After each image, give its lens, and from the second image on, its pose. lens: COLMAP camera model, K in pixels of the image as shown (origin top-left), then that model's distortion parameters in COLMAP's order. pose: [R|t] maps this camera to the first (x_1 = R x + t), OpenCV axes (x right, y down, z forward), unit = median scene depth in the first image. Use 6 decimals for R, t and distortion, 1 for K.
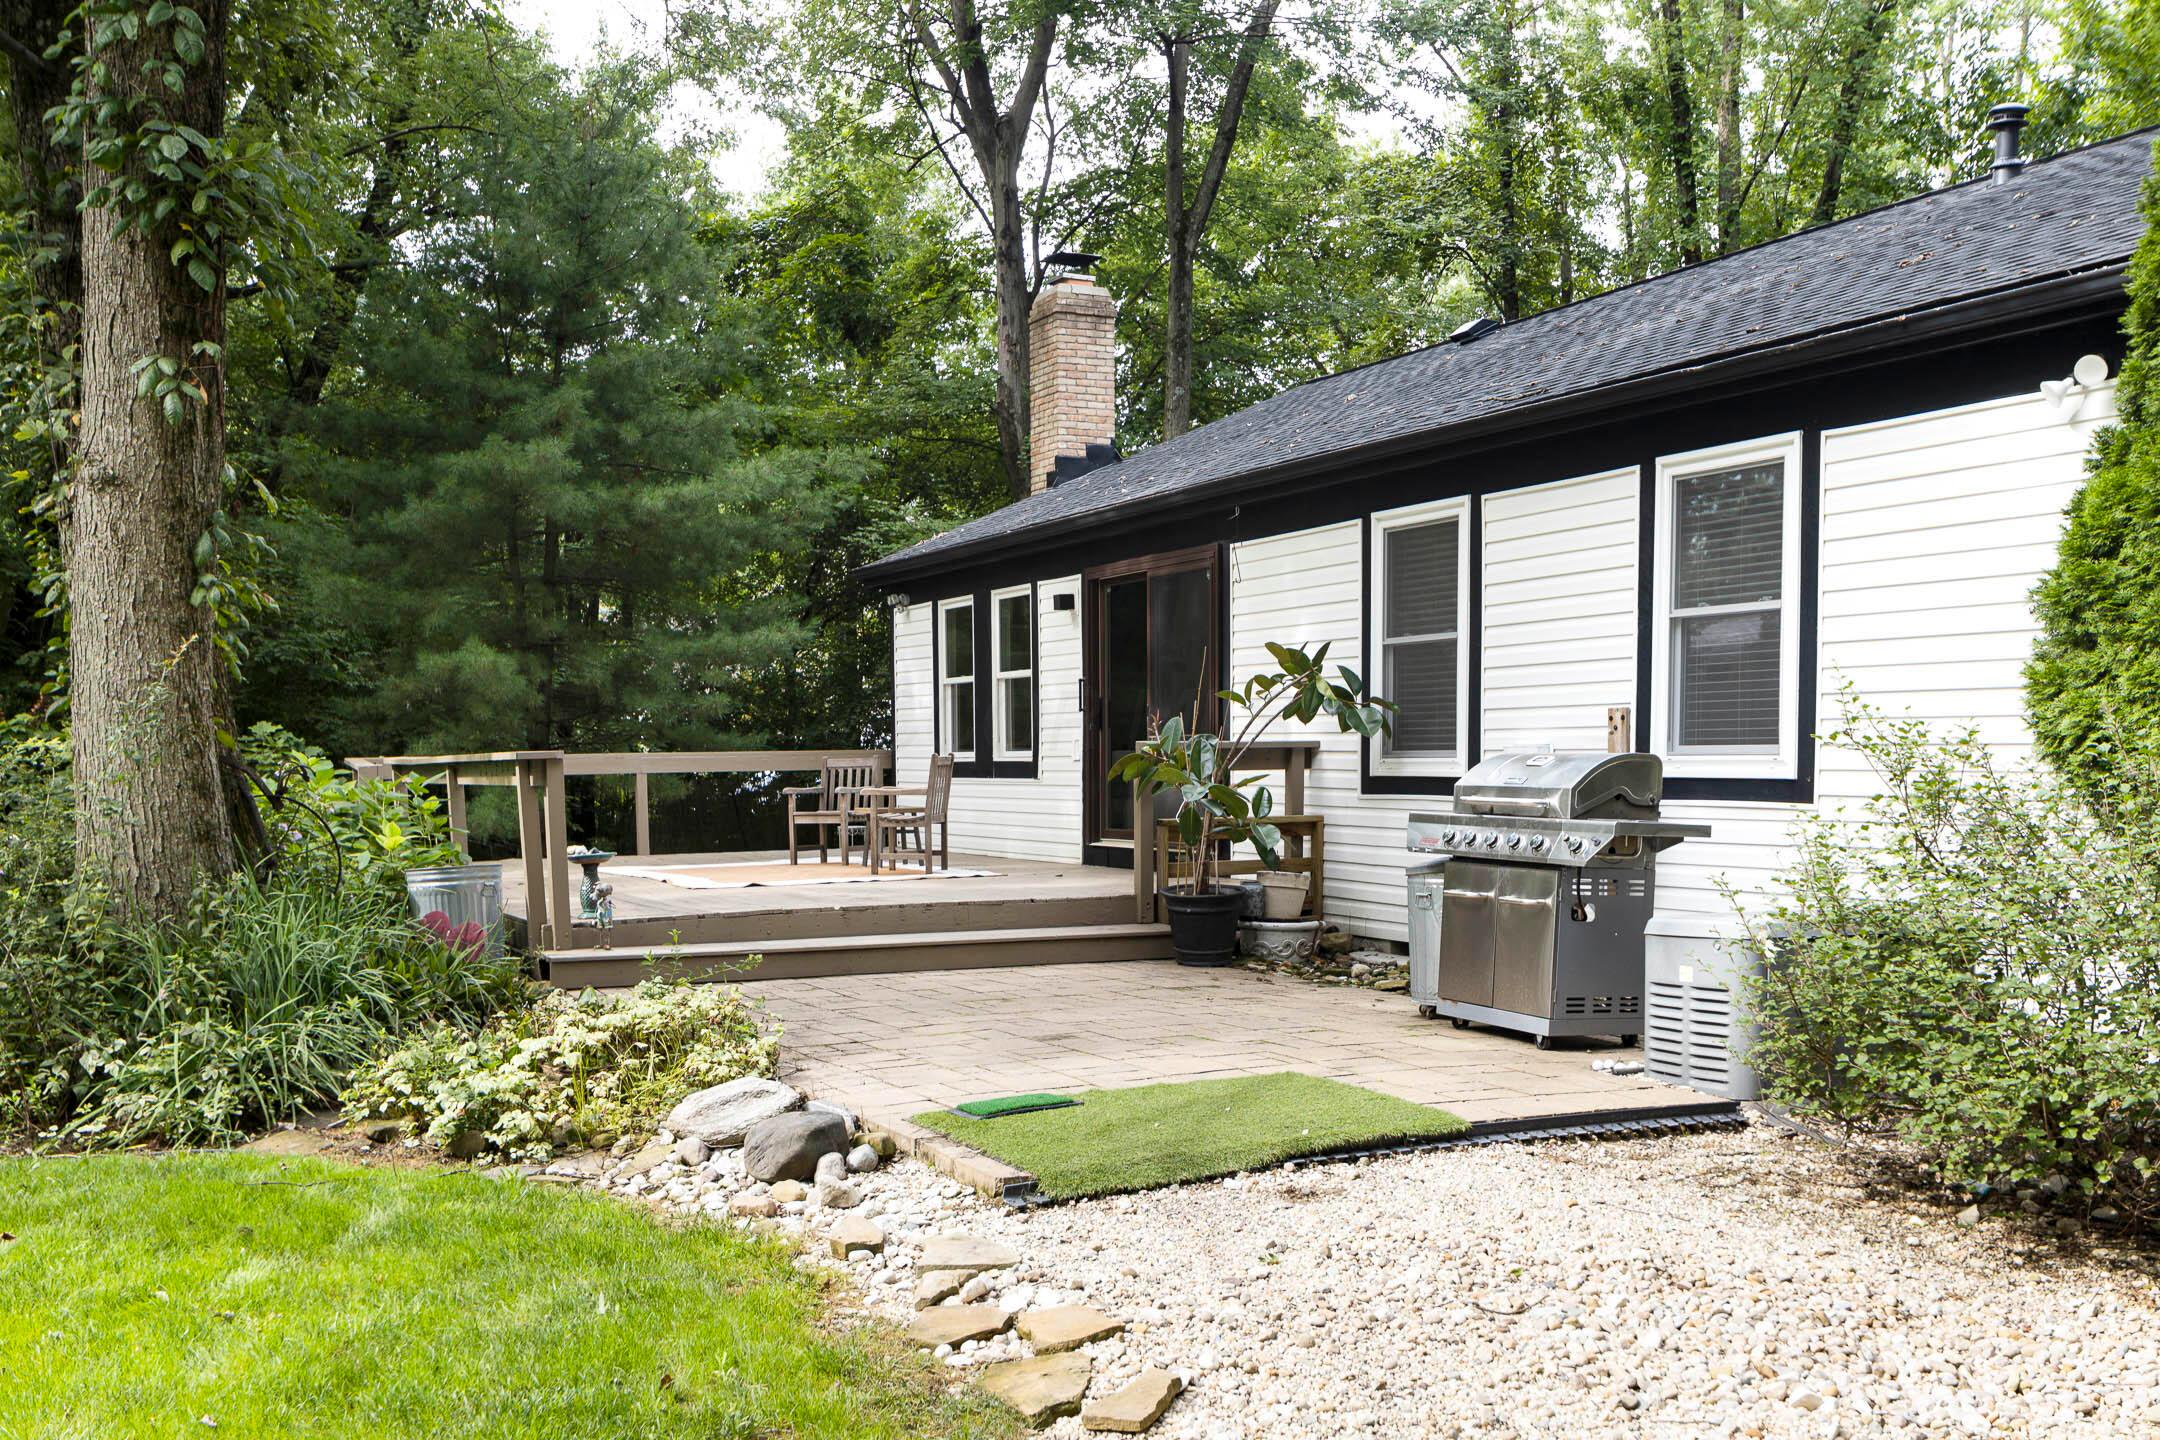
lens RADIAL K [[2090.3, 0, 1032.1], [0, 2090.3, 919.3], [0, 0, 1]] dist [-0.028824, -0.020541]
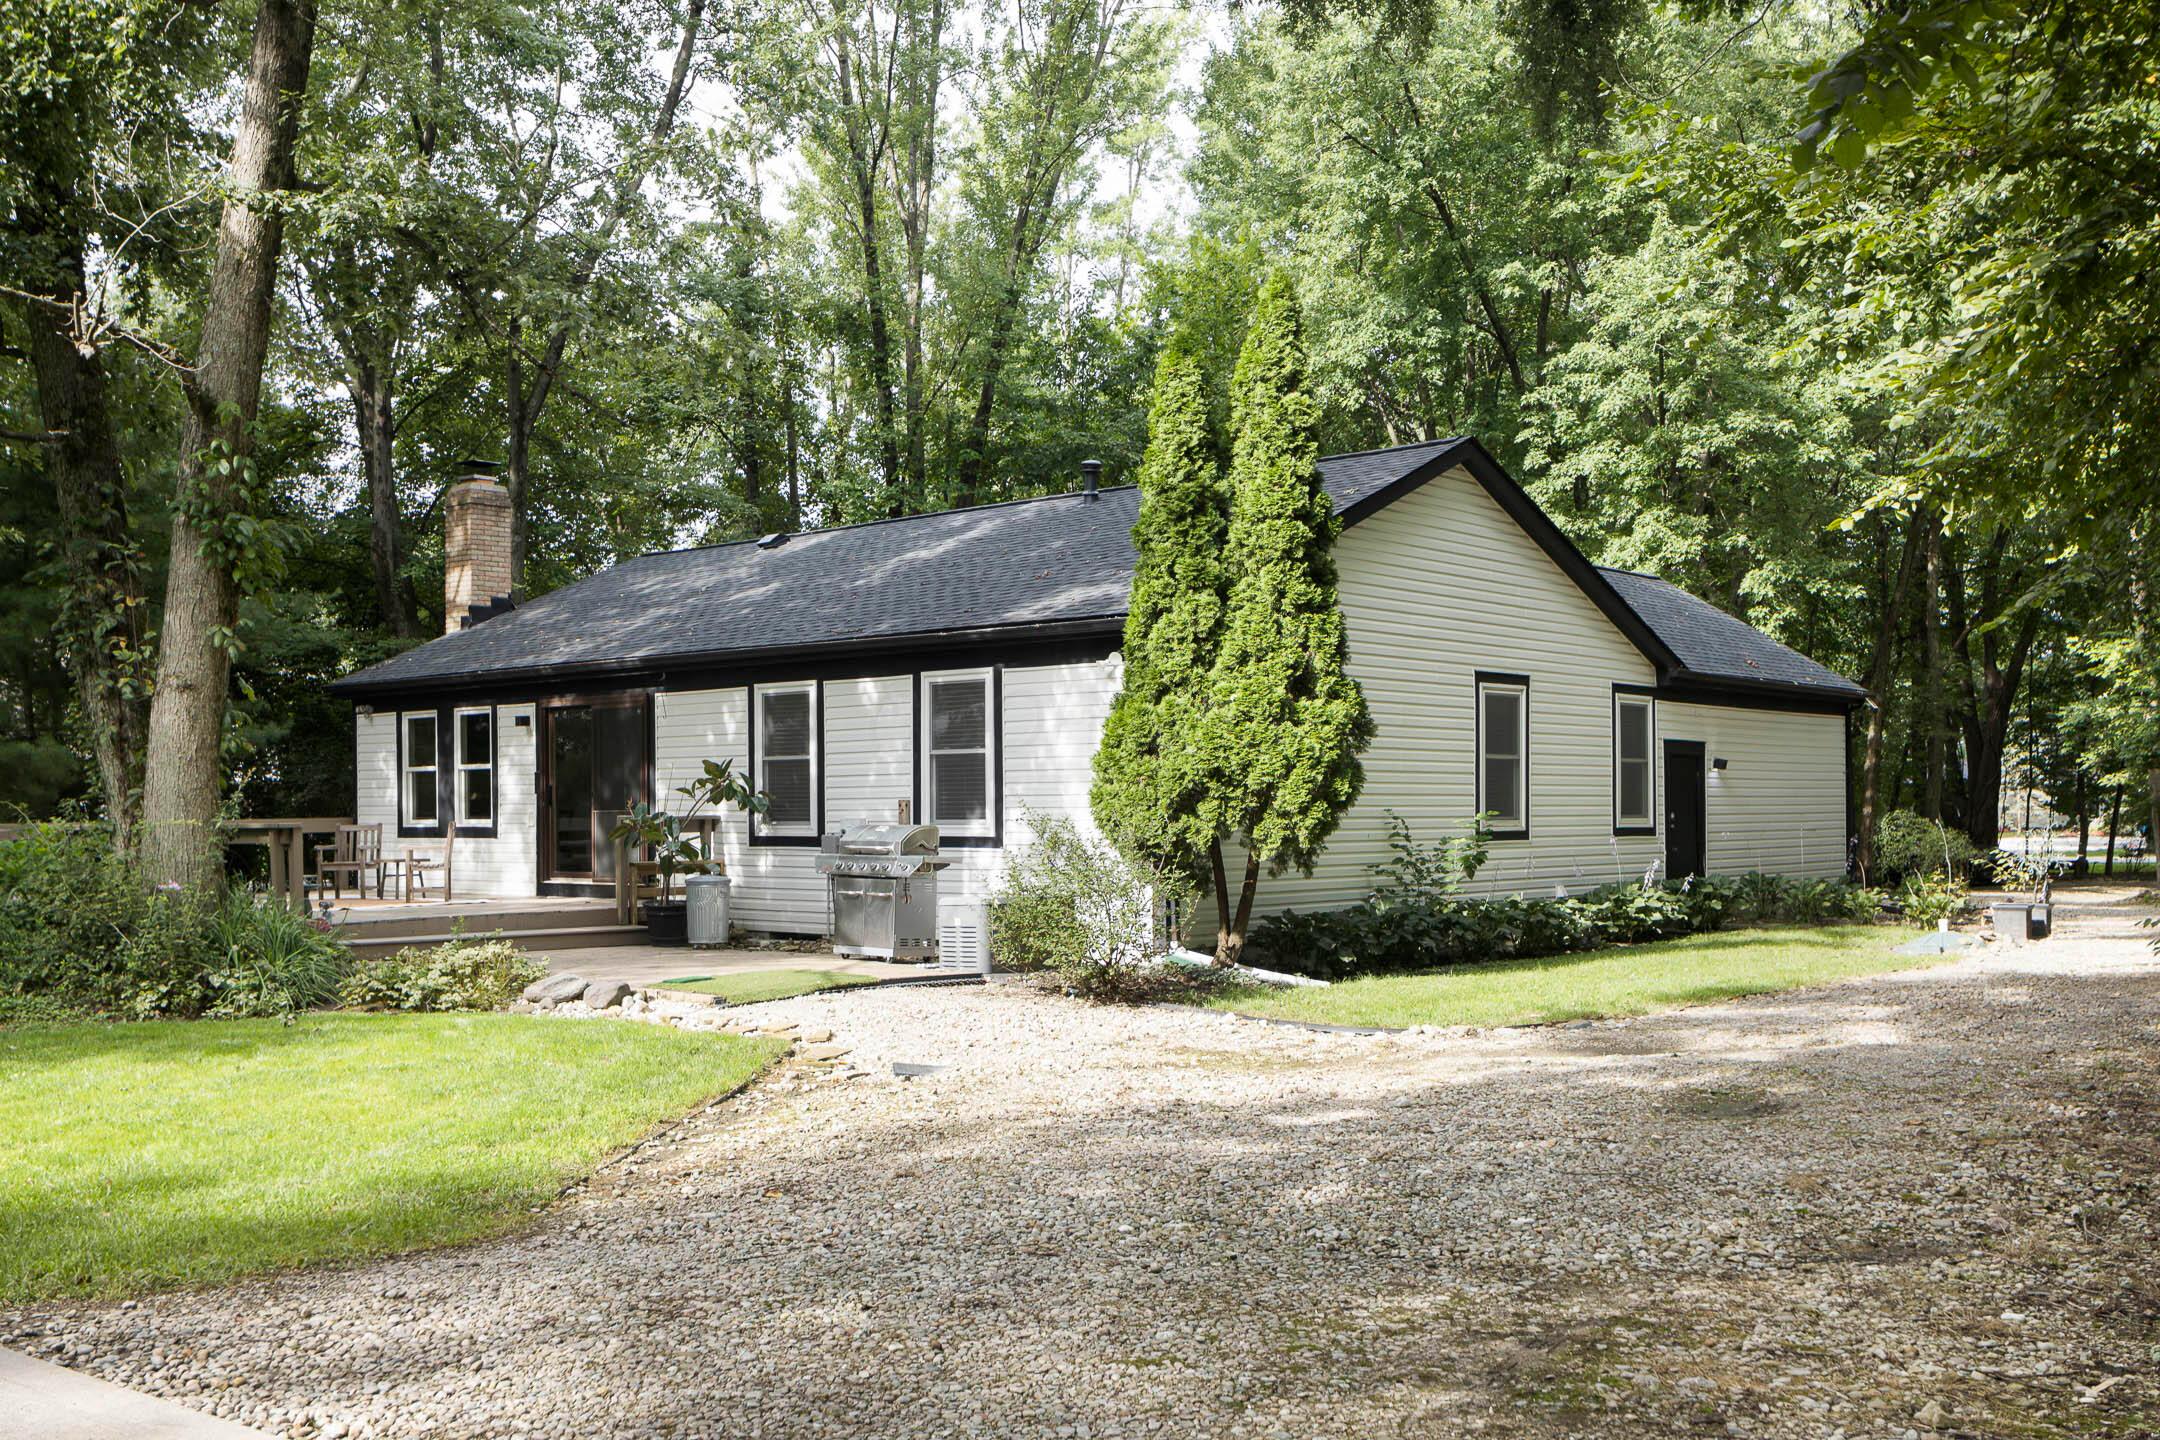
lens RADIAL K [[2090.3, 0, 1032.1], [0, 2090.3, 919.3], [0, 0, 1]] dist [-0.028824, -0.020541]
pose [[0.925459, -0.018511, 0.378396, -0.203814], [0.029161, 0.999323, -0.022435, 0.032941], [-0.377725, 0.031797, 0.925372, -0.492274]]
